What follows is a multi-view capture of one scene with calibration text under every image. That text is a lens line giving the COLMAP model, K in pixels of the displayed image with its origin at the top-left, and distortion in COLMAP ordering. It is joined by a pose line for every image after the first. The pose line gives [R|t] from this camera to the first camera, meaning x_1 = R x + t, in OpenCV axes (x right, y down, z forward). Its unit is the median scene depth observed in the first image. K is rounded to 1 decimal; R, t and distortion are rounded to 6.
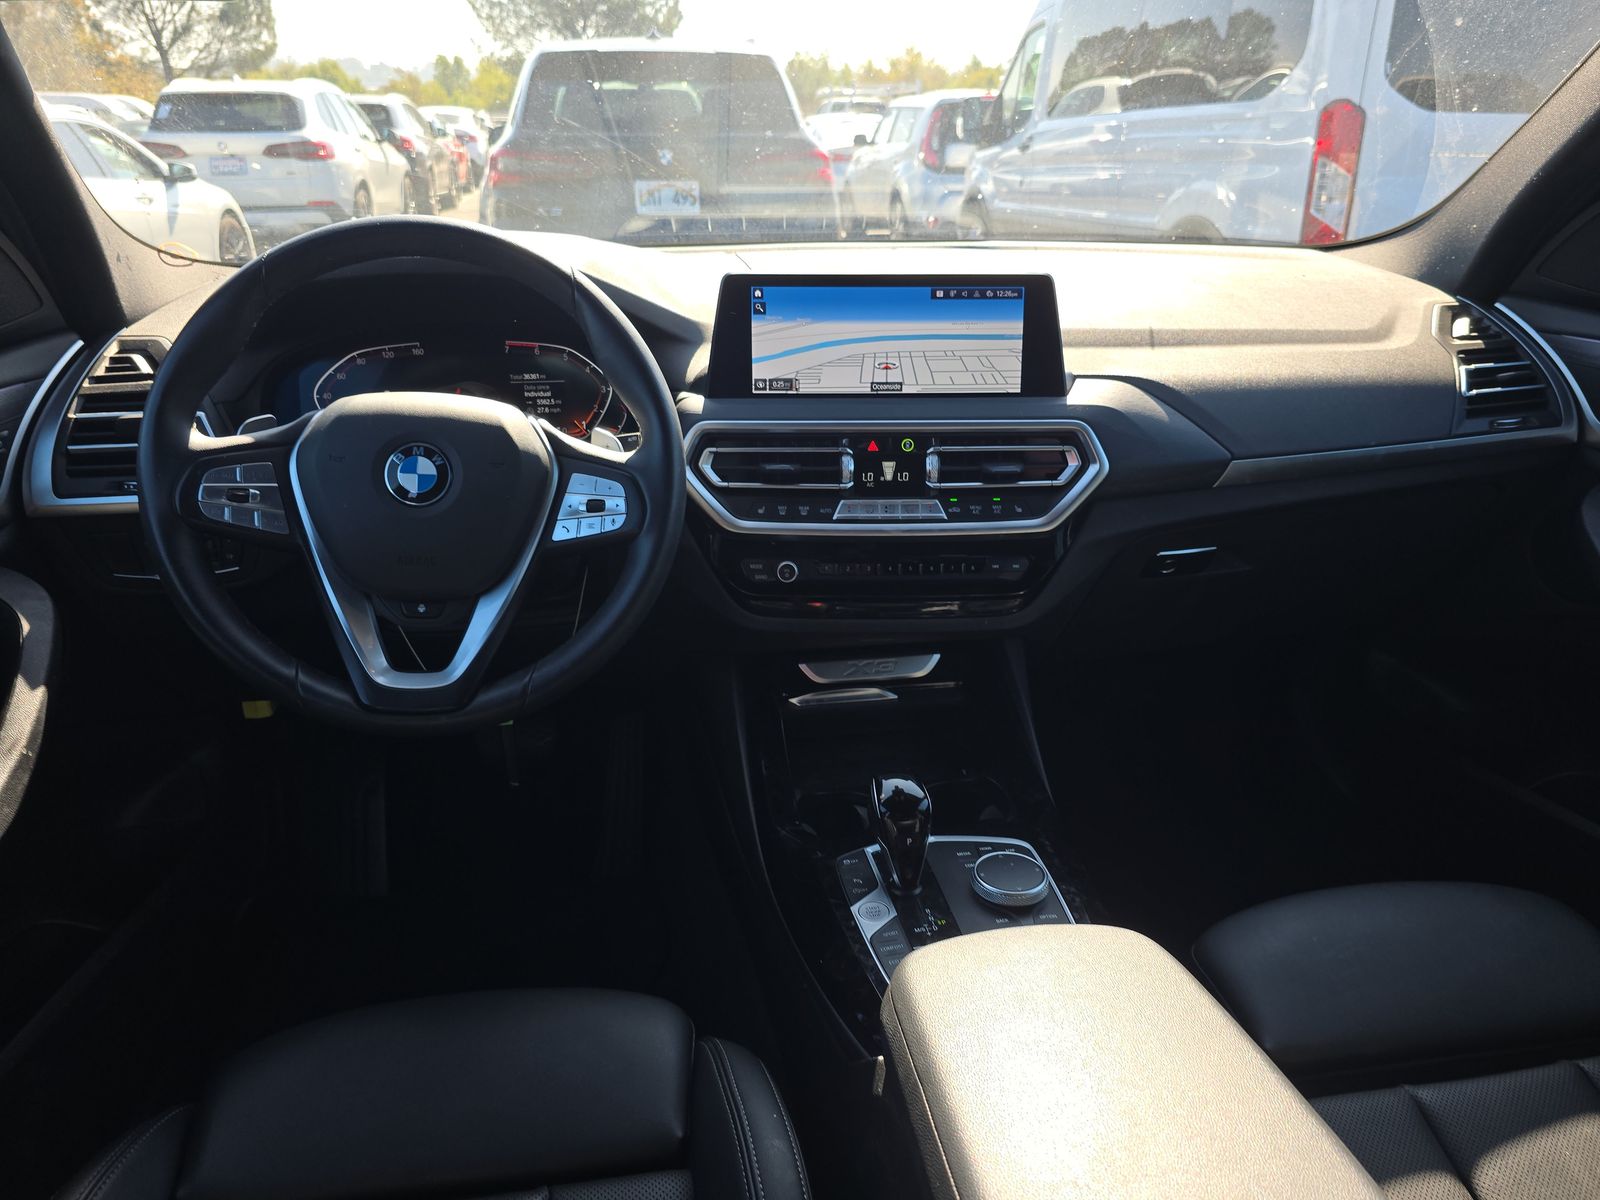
lens RADIAL K [[1164.5, 0, 800.0], [0, 1164.5, 600.0], [0, 0, 1]] dist [0.063135, -0.099741]
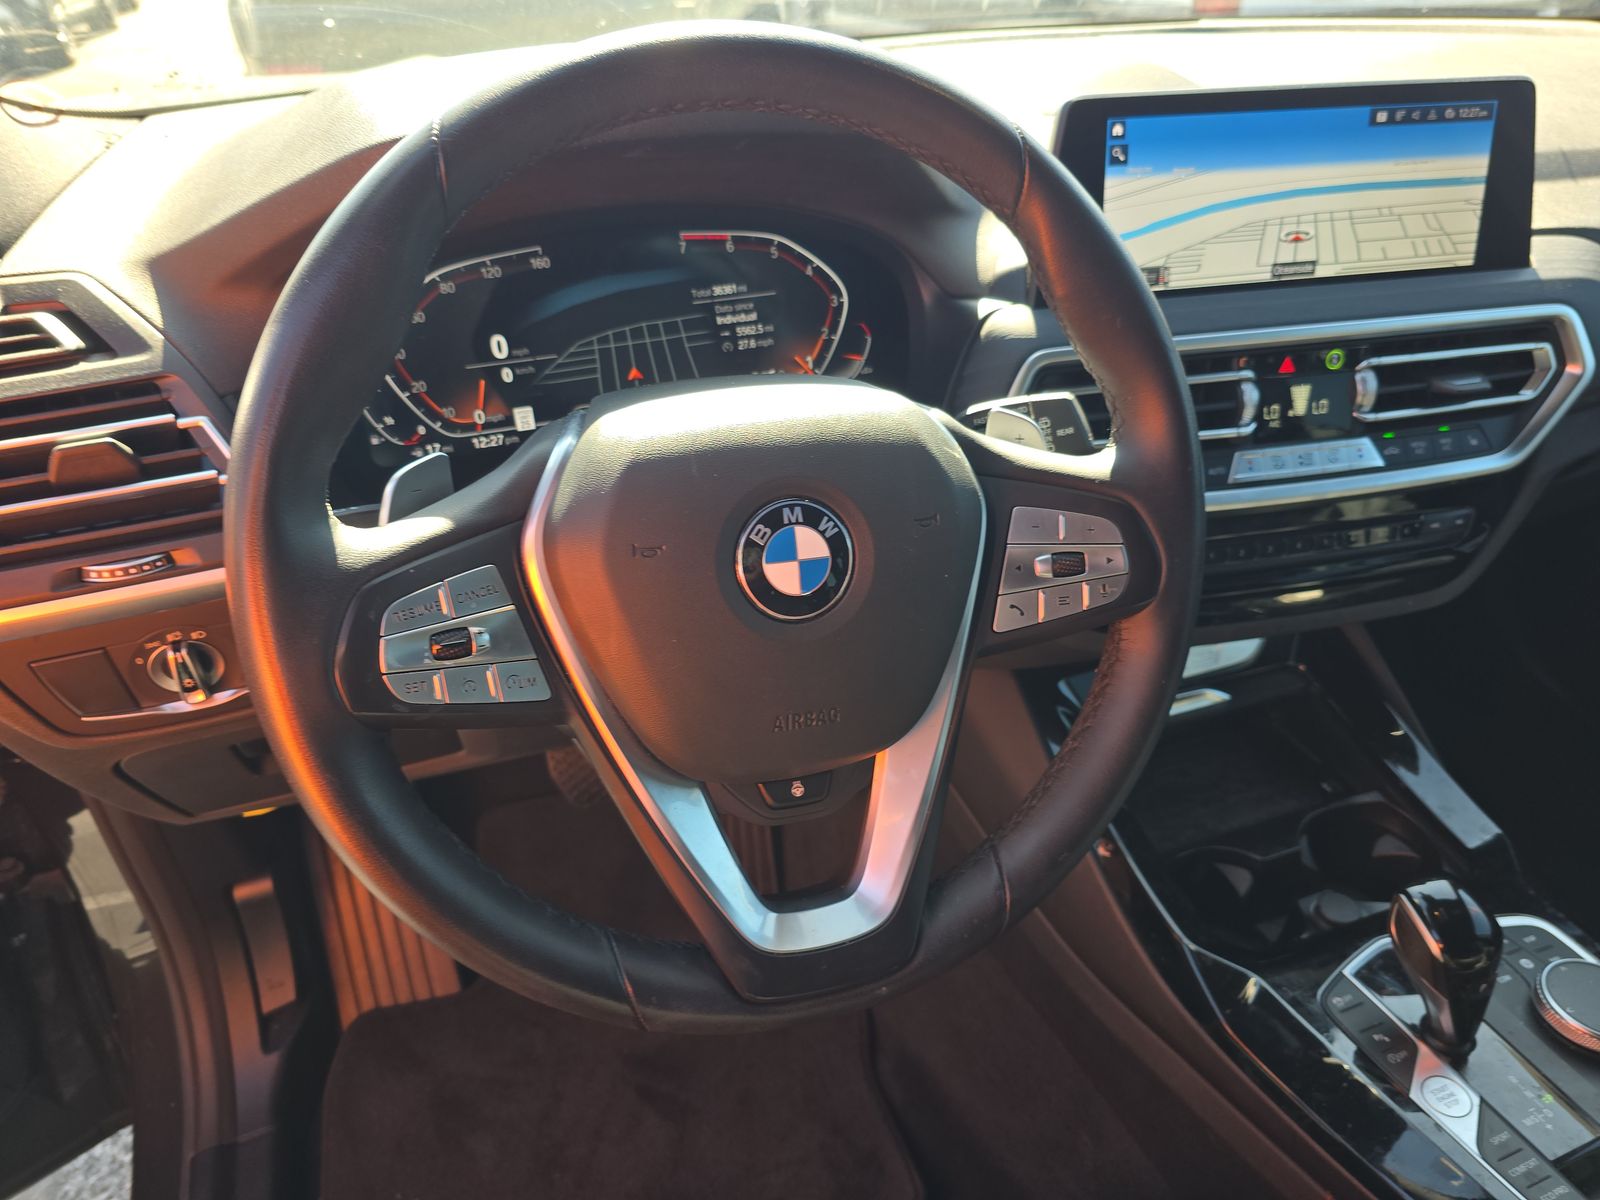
lens RADIAL K [[1164.5, 0, 800.0], [0, 1164.5, 600.0], [0, 0, 1]] dist [0.063135, -0.099741]
pose [[0.977566, -0.119315, 0.173573, -0.330775], [0.087598, 0.979736, 0.180123, -0.145247], [-0.191547, -0.160877, 0.968209, 0.393586]]
